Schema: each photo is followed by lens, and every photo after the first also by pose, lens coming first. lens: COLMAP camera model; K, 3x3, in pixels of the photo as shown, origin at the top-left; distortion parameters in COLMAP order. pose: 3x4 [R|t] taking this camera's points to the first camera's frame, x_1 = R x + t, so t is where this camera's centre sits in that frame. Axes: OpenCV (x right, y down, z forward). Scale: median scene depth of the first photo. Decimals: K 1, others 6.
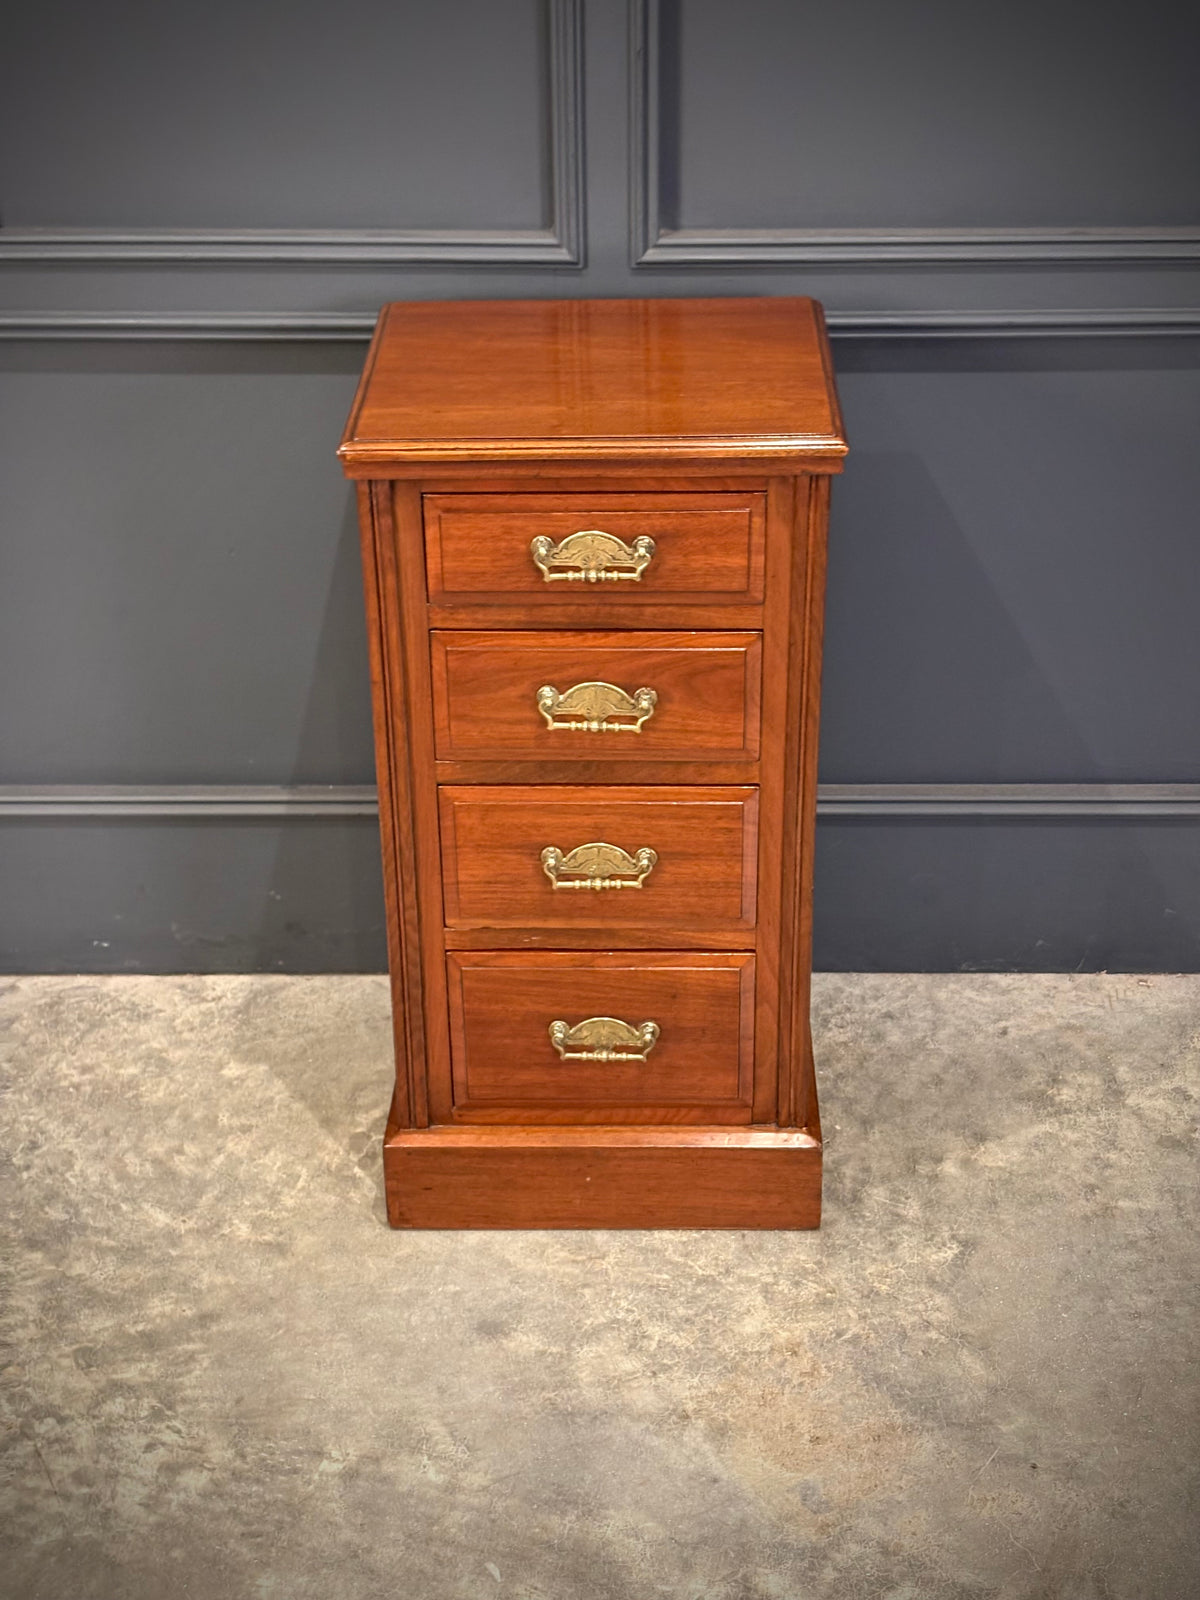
lens RADIAL K [[2436.1, 0, 620.5], [0, 2436.1, 803.6], [0, 0, 1]] dist [0.197494, -0.798892]
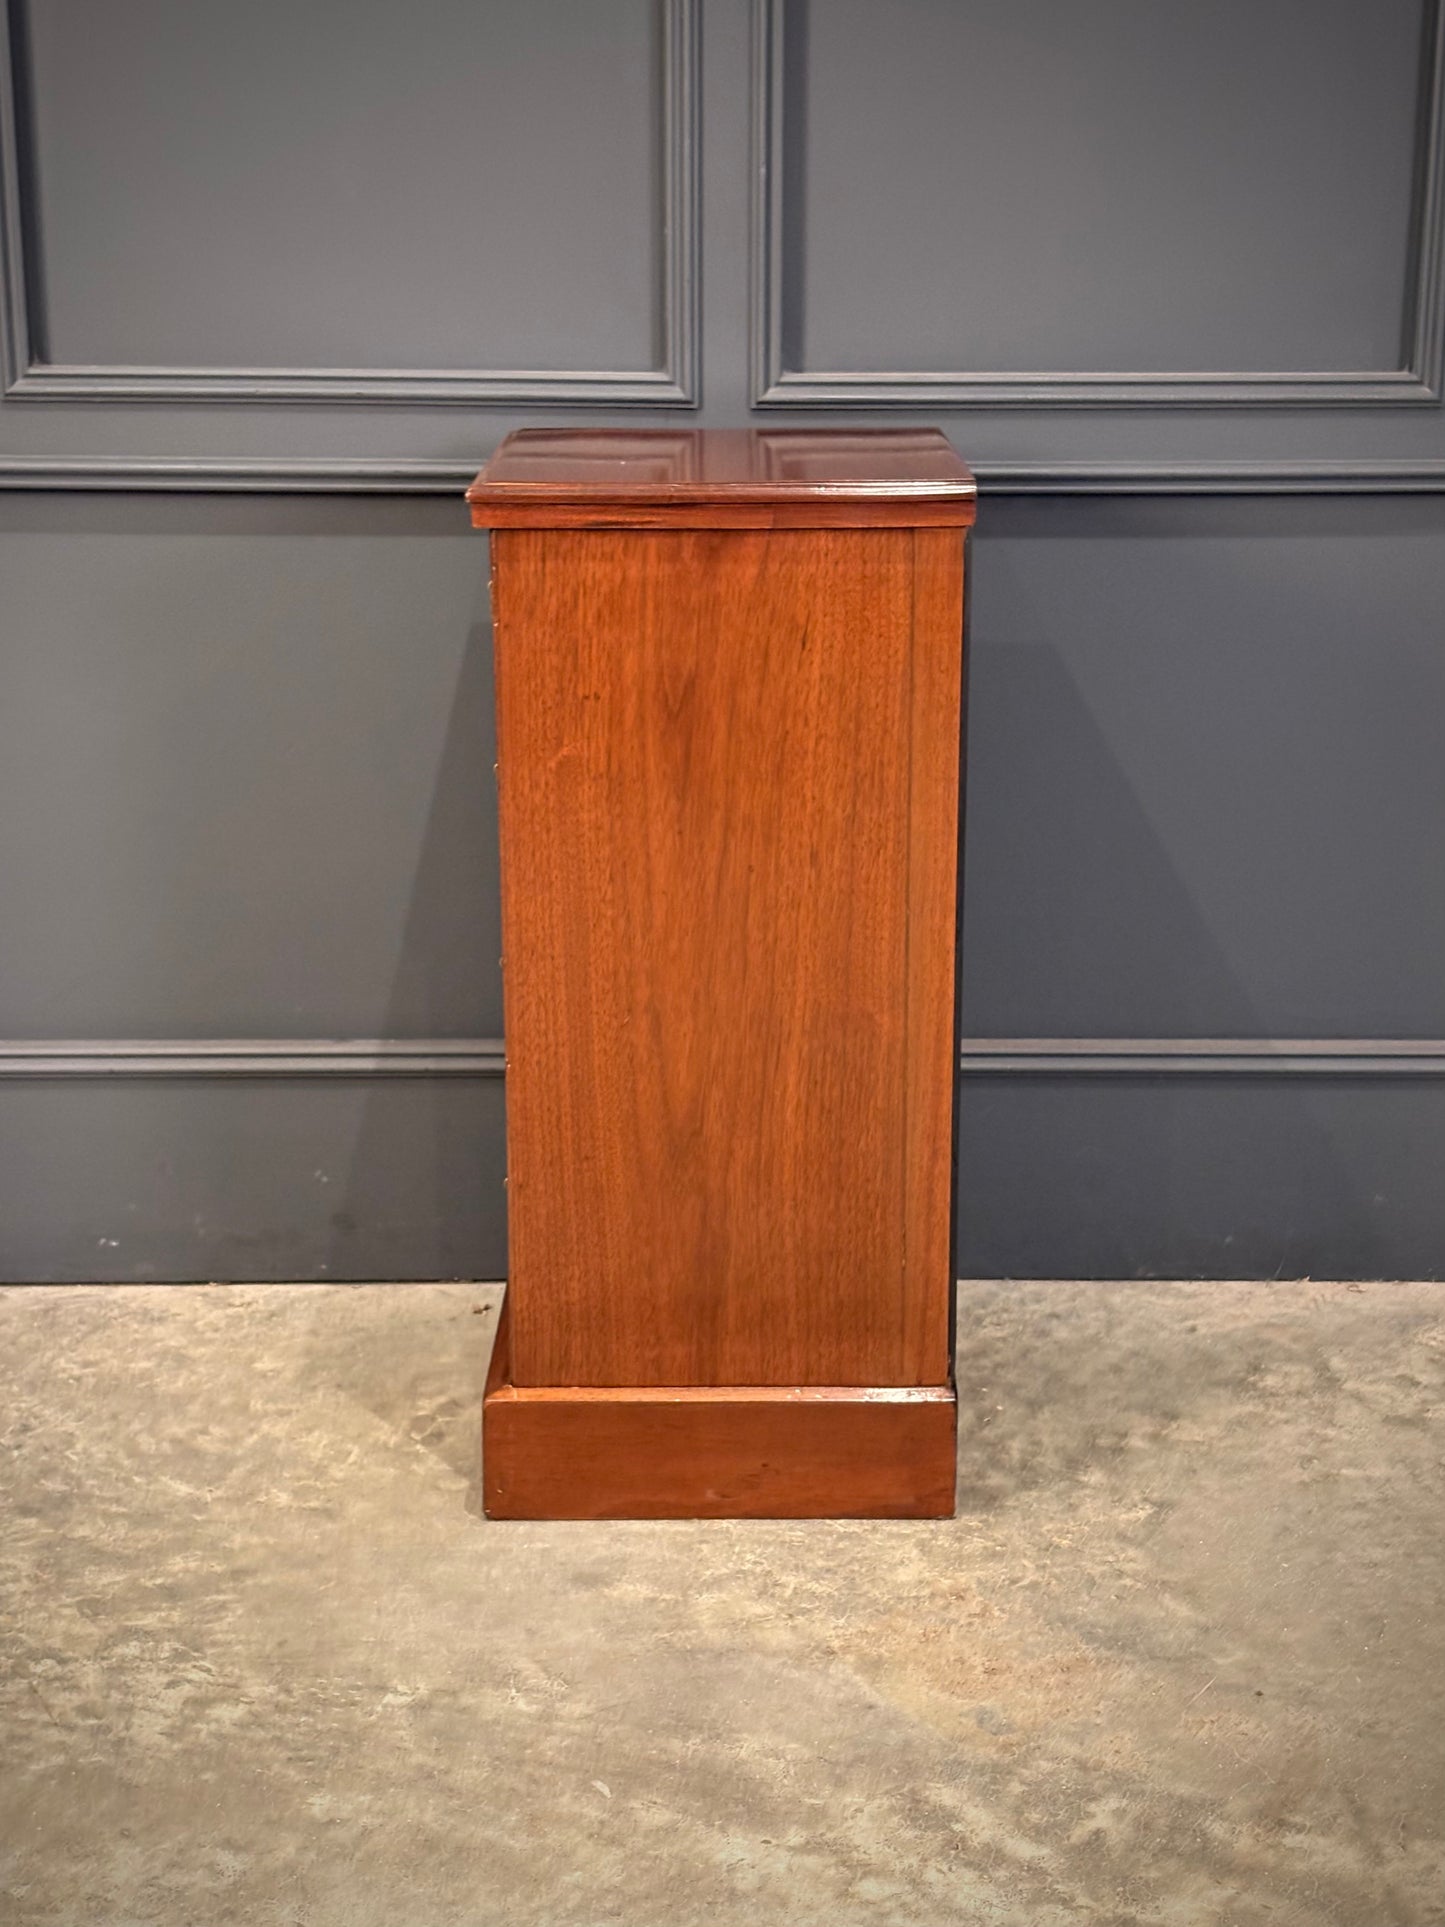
lens RADIAL K [[2971.2, 0, 740.1], [0, 2971.2, 962.7], [0, 0, 1]] dist [0.196504, -0.781418]
pose [[0.999671, 0.002622, 0.025514, -0.028487], [0.003459, 0.971894, -0.235392, 0.249630], [-0.025415, 0.235402, 0.971566, -0.020113]]
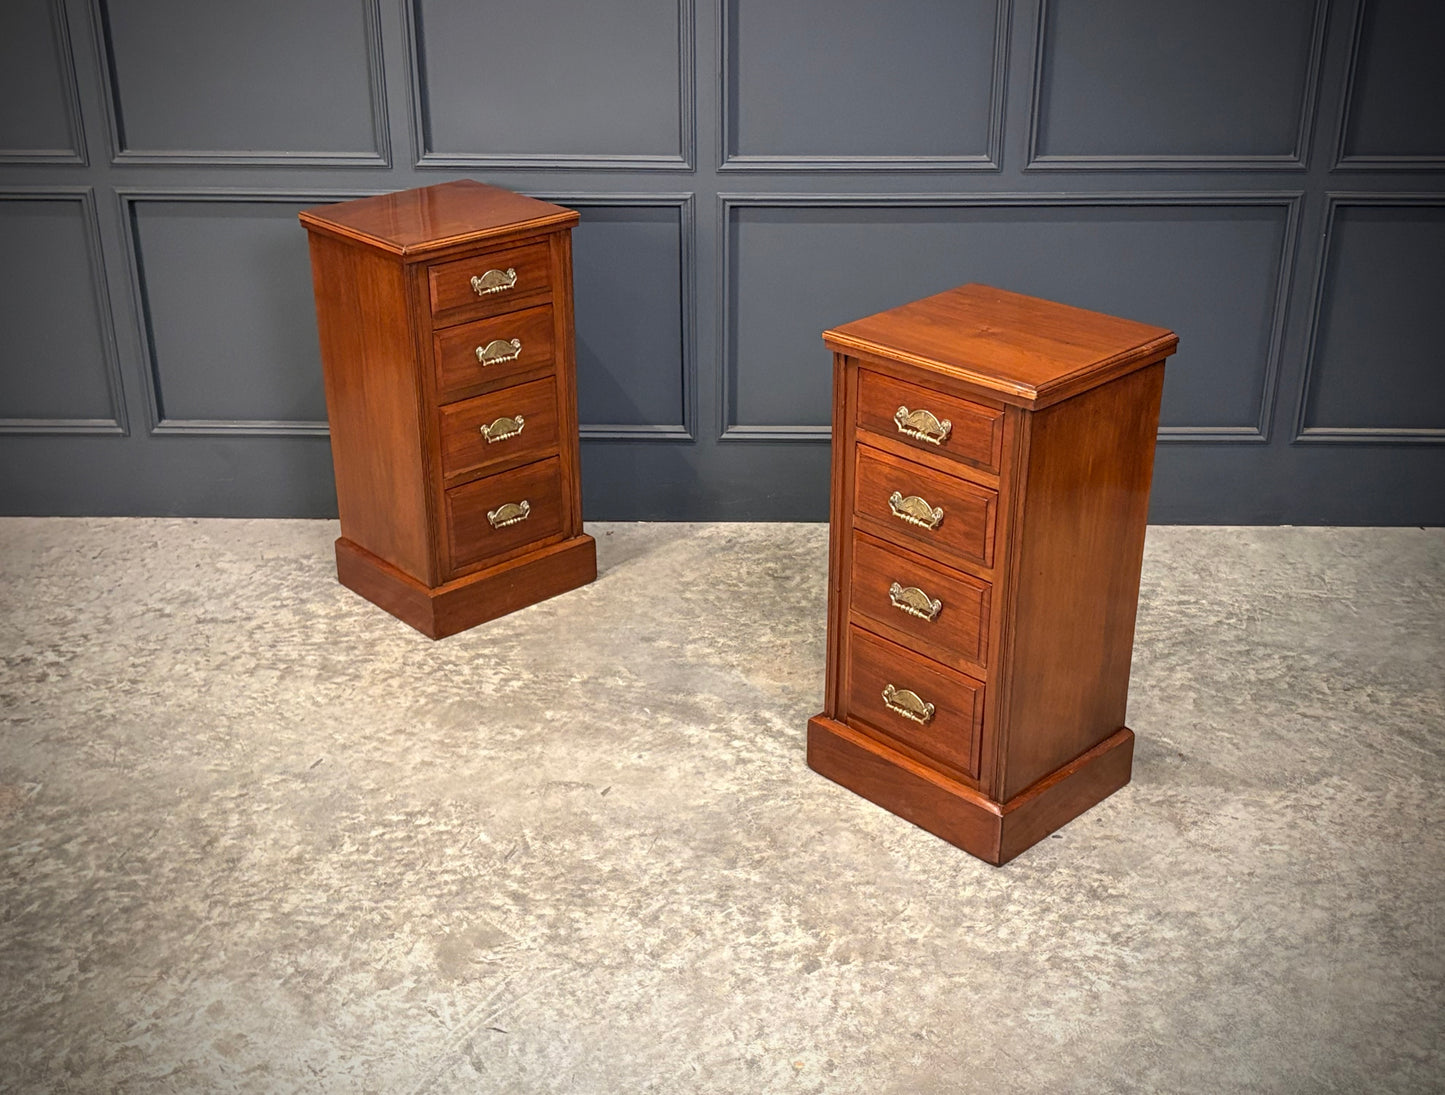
lens RADIAL K [[1749.4, 0, 722.0], [0, 1749.4, 544.4], [0, 0, 1]] dist [0.201592, -0.005088]
pose [[0.999887, 0.009115, -0.011966, 0.033147], [-0.010118, 0.996187, -0.086650, 0.265487], [0.011130, 0.086762, 0.996167, -0.582668]]
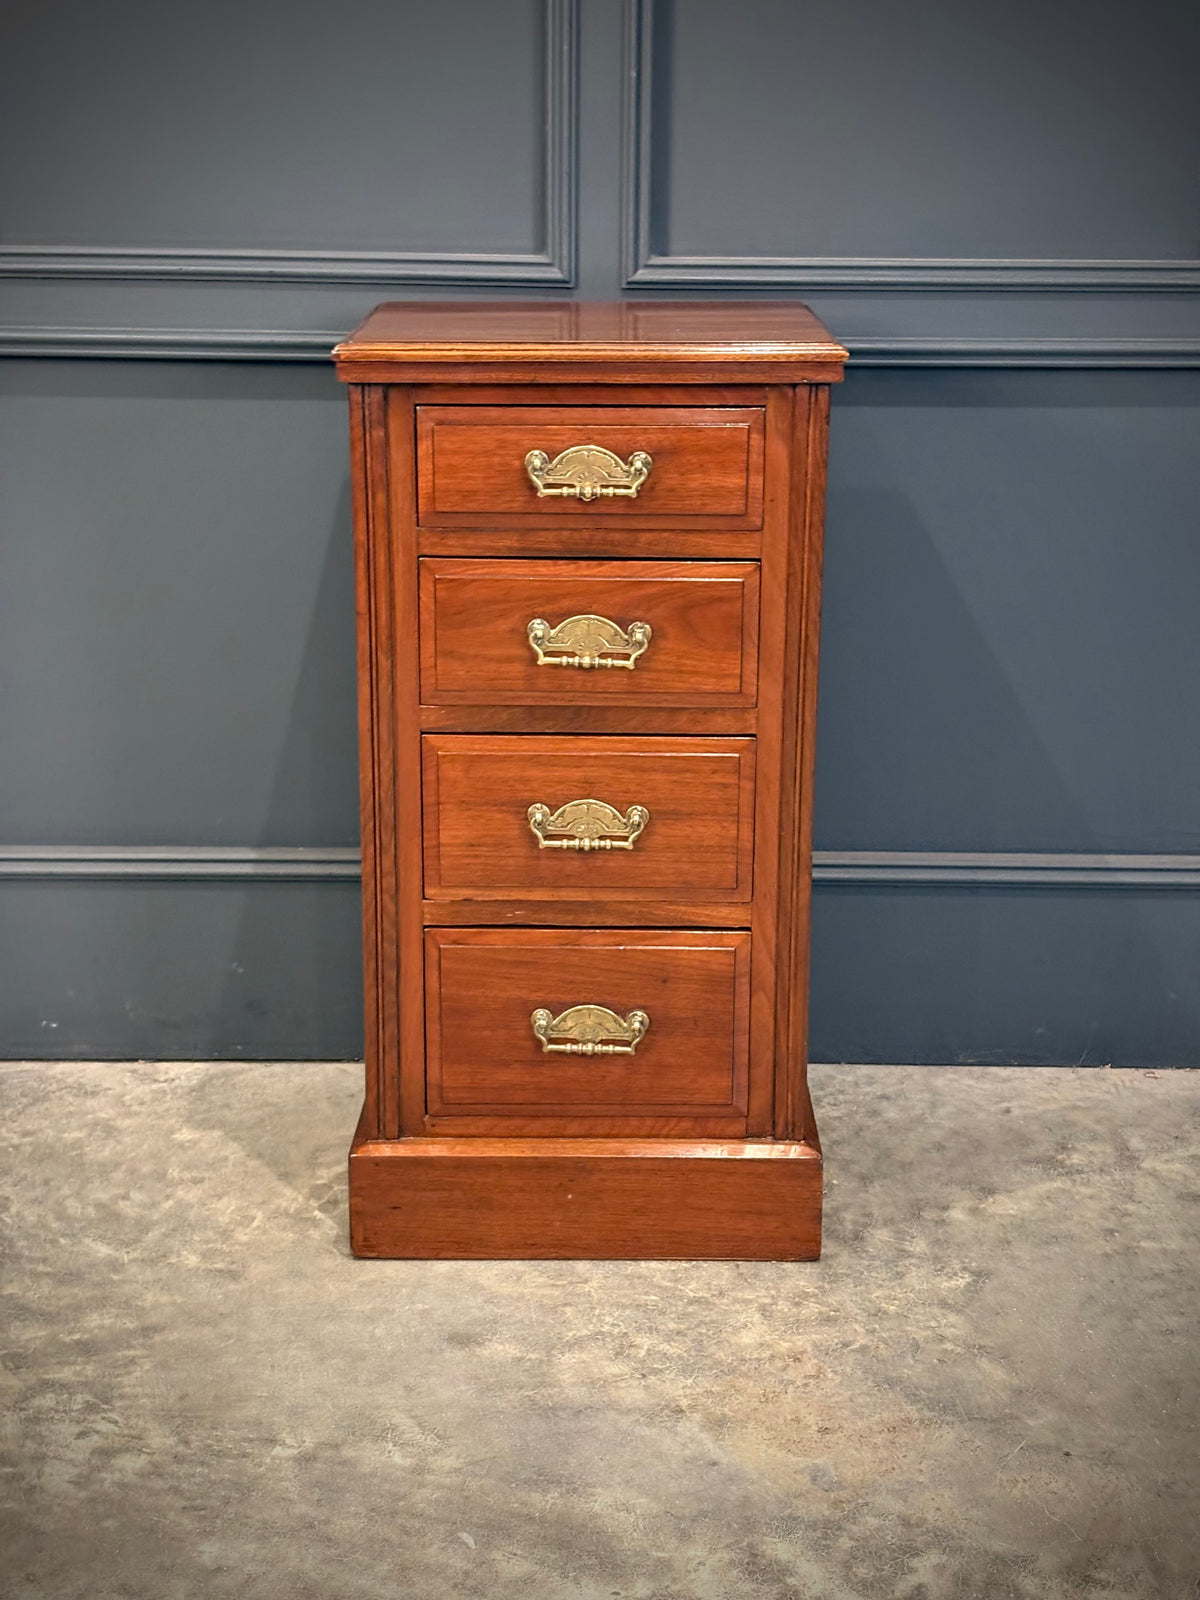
lens RADIAL K [[2434.9, 0, 614.2], [0, 2434.9, 792.6], [0, 0, 1]] dist [0.191897, -0.758723]
pose [[0.999754, 0.011051, 0.019251, -0.016579], [-0.006408, 0.974019, -0.226377, 0.222624], [-0.021252, 0.226198, 0.973849, 0.067285]]
